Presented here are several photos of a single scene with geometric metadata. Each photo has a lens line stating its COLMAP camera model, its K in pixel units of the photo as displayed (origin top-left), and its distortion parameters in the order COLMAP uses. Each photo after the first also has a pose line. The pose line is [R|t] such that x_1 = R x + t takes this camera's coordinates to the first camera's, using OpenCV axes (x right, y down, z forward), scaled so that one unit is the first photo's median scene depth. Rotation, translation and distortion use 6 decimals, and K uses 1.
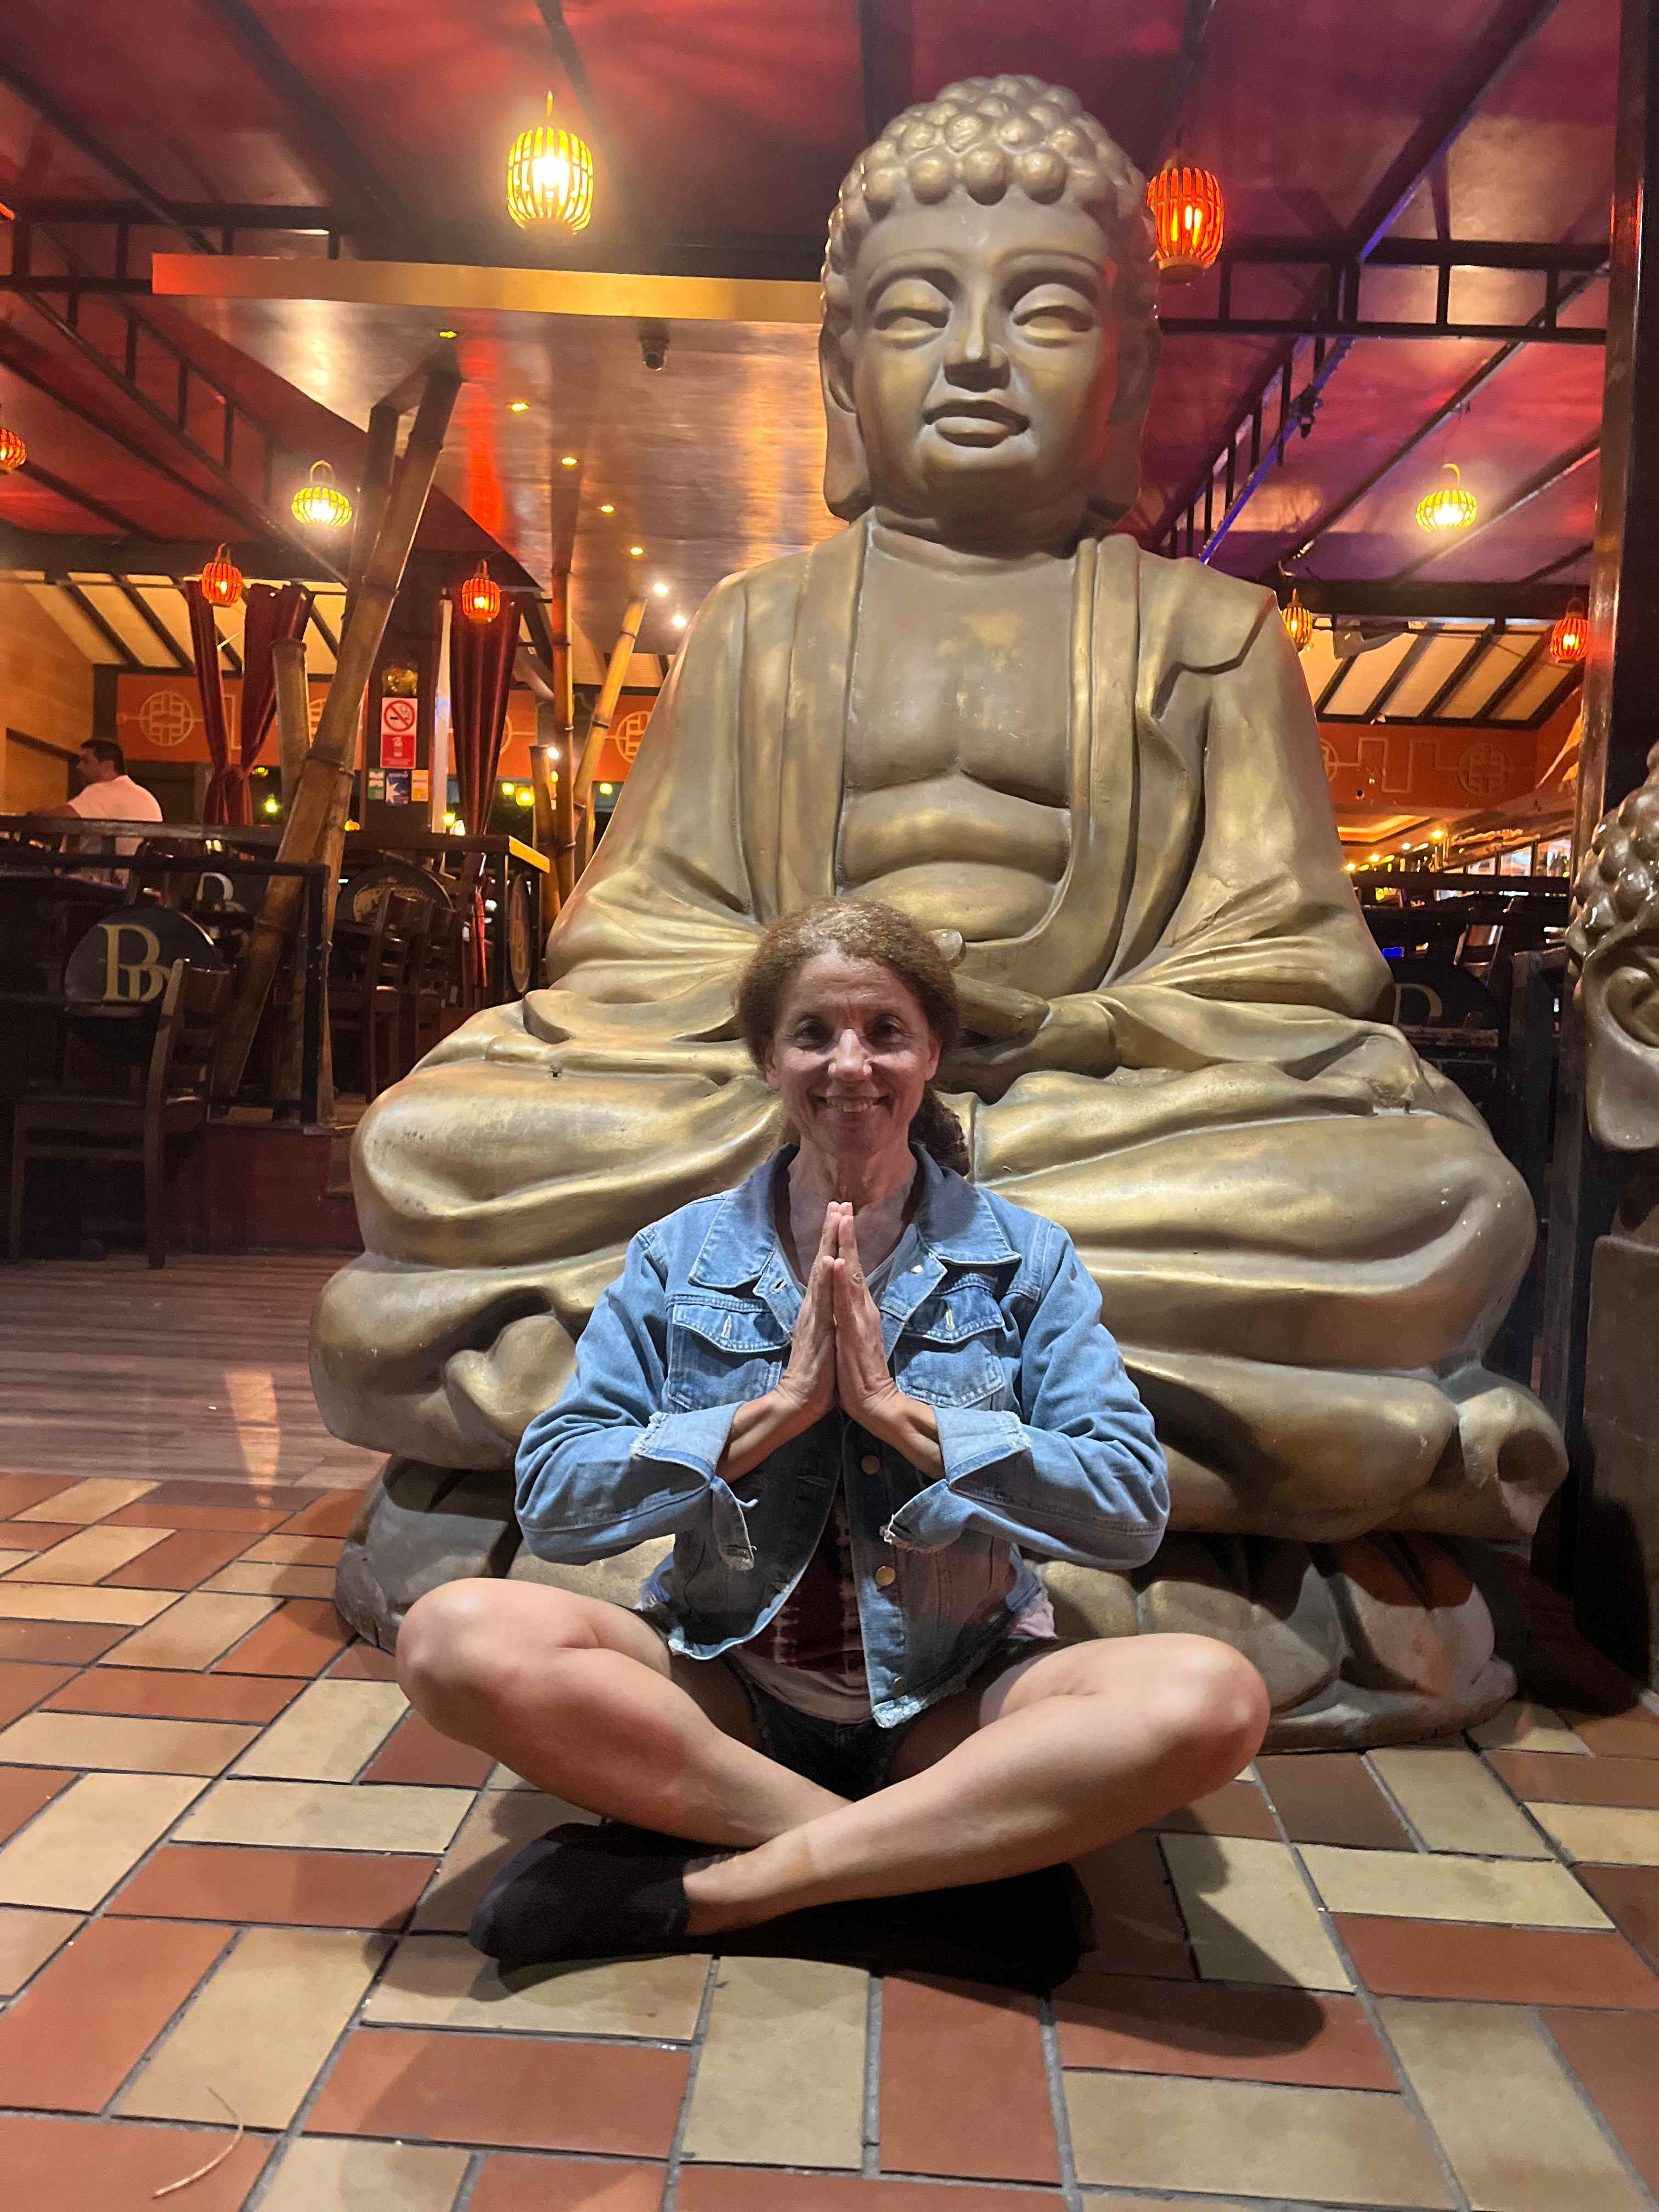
lens RADIAL K [[1712.0, 0, 829.5], [0, 1712.0, 1106.0], [0, 0, 1]] dist [0.034559, 0.003840]
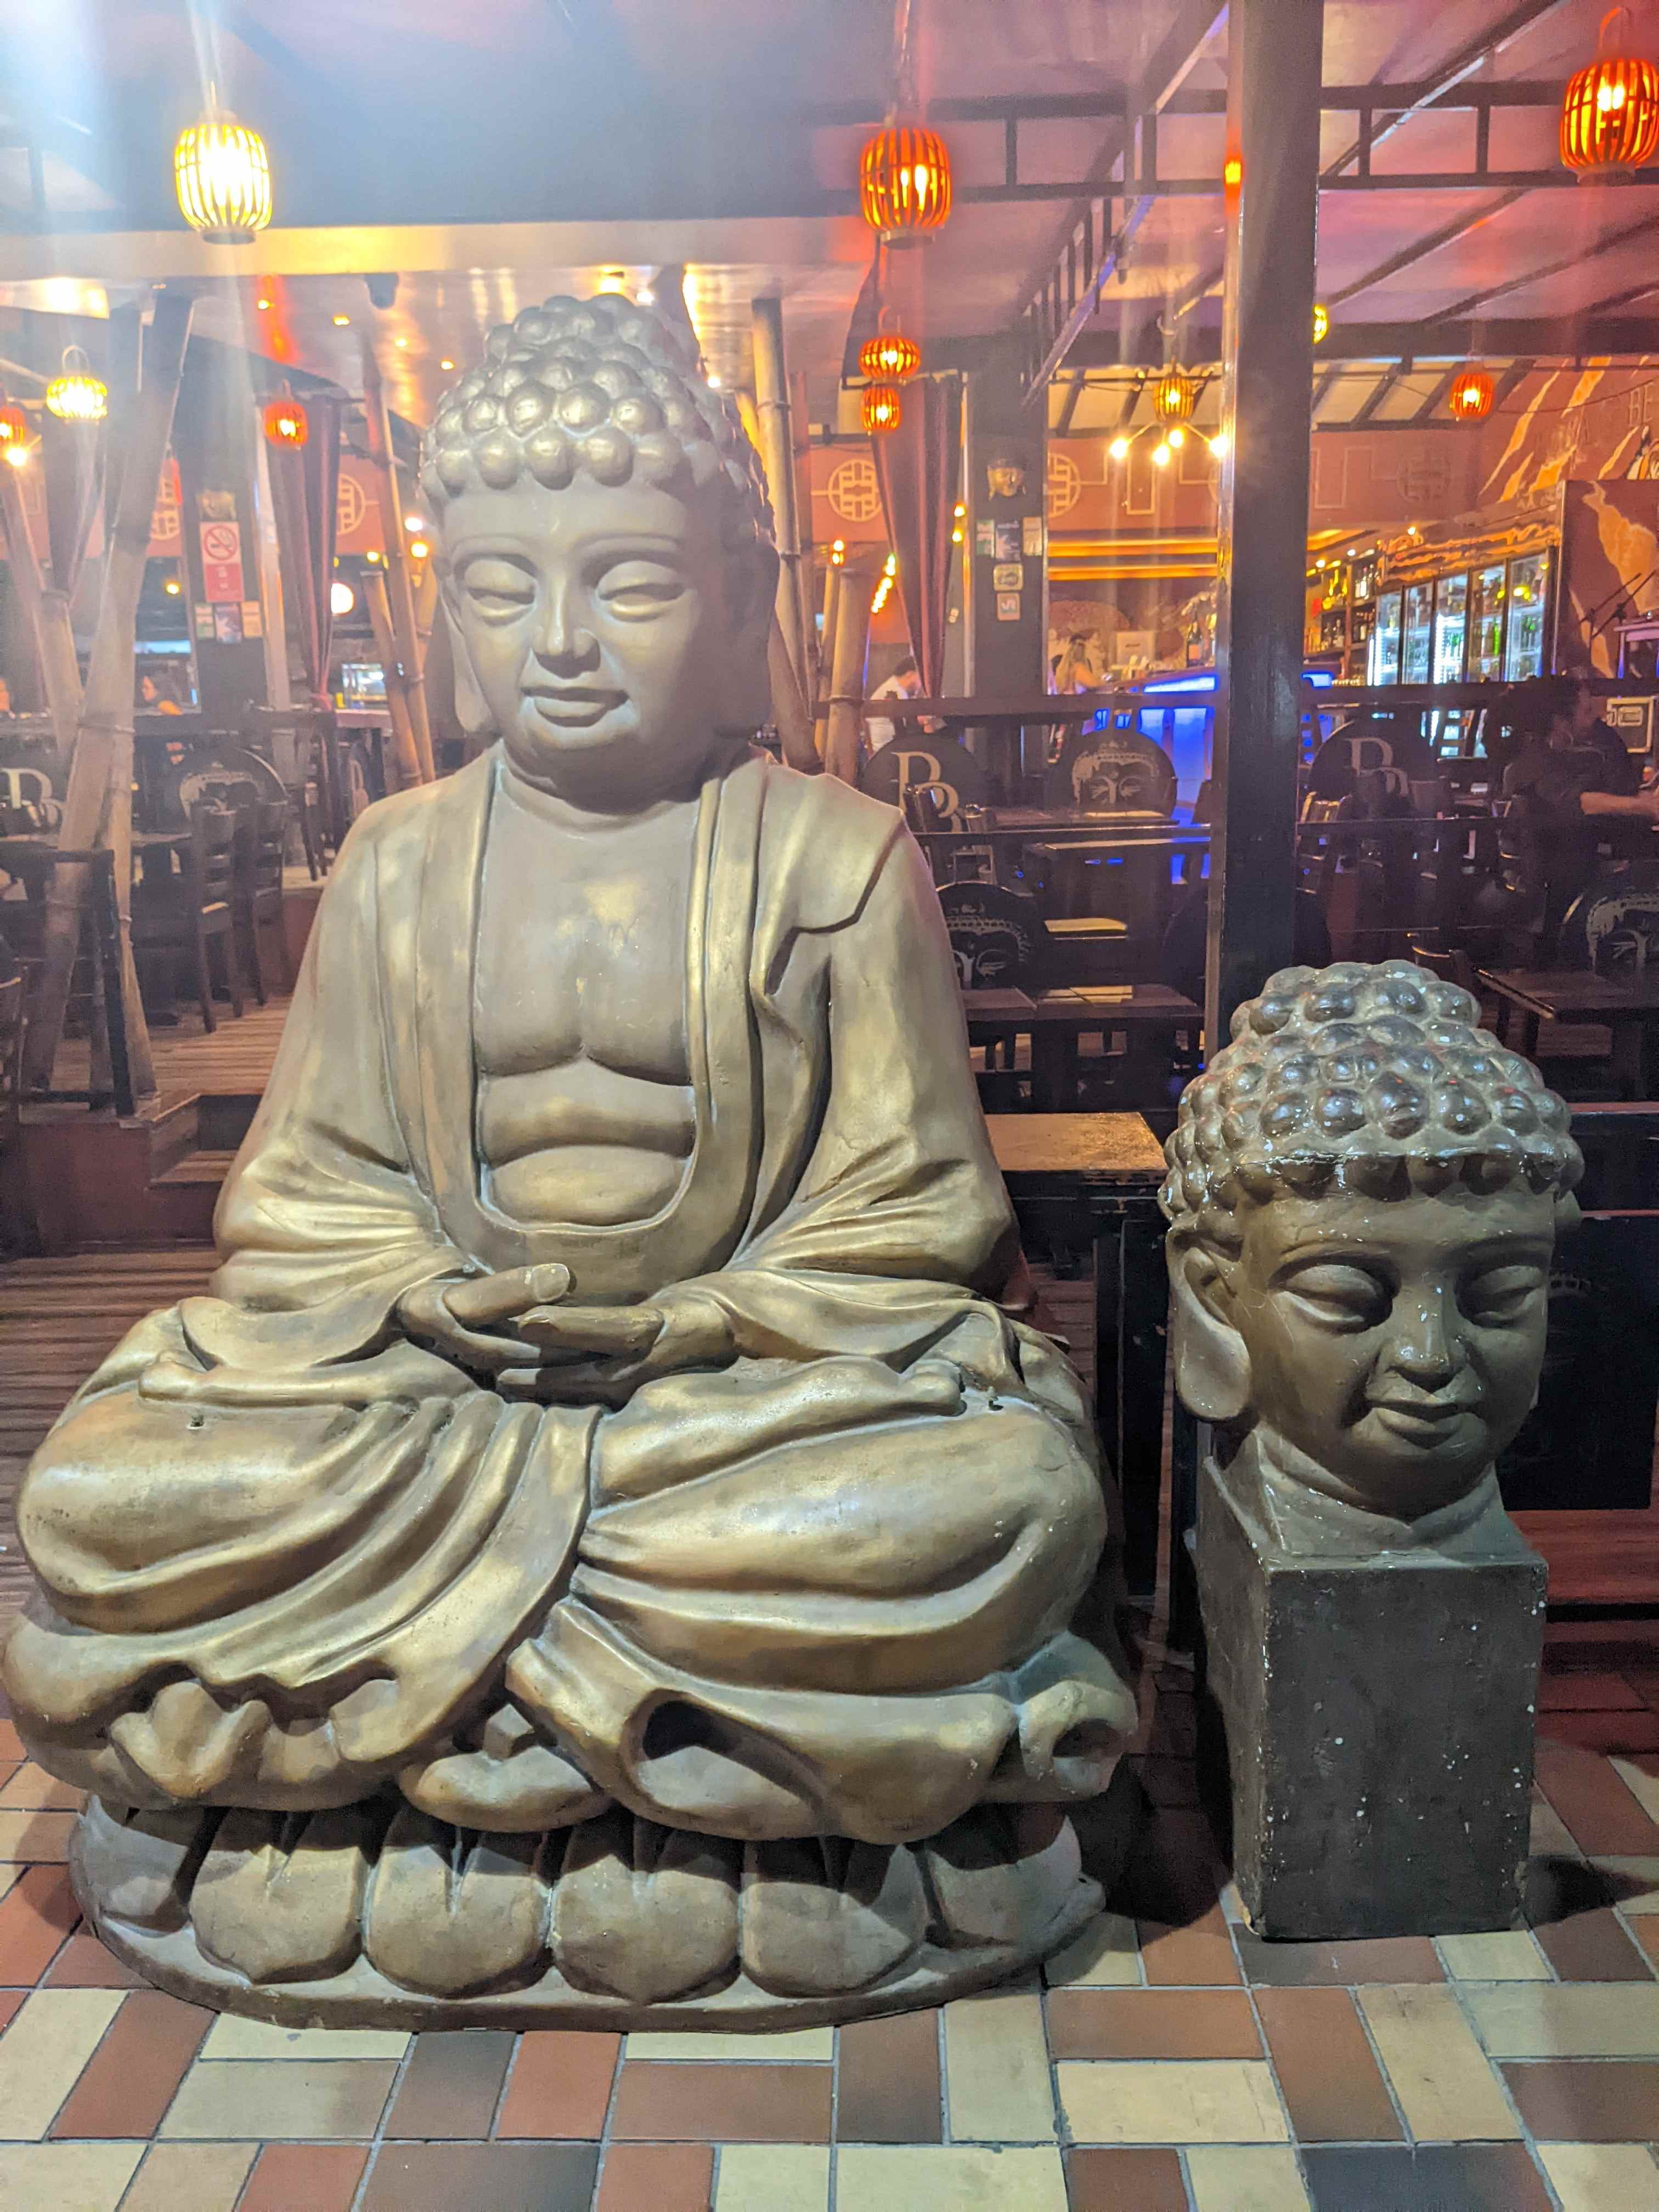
lens RADIAL K [[1804.8, 0, 829.5], [0, 1804.8, 1106.0], [0, 0, 1]] dist [0.070475, -0.134815]
pose [[0.997610, -0.068603, 0.008277, 0.212100], [0.066224, 0.983399, 0.168939, -0.340306], [-0.019729, -0.167987, 0.985592, -0.075333]]
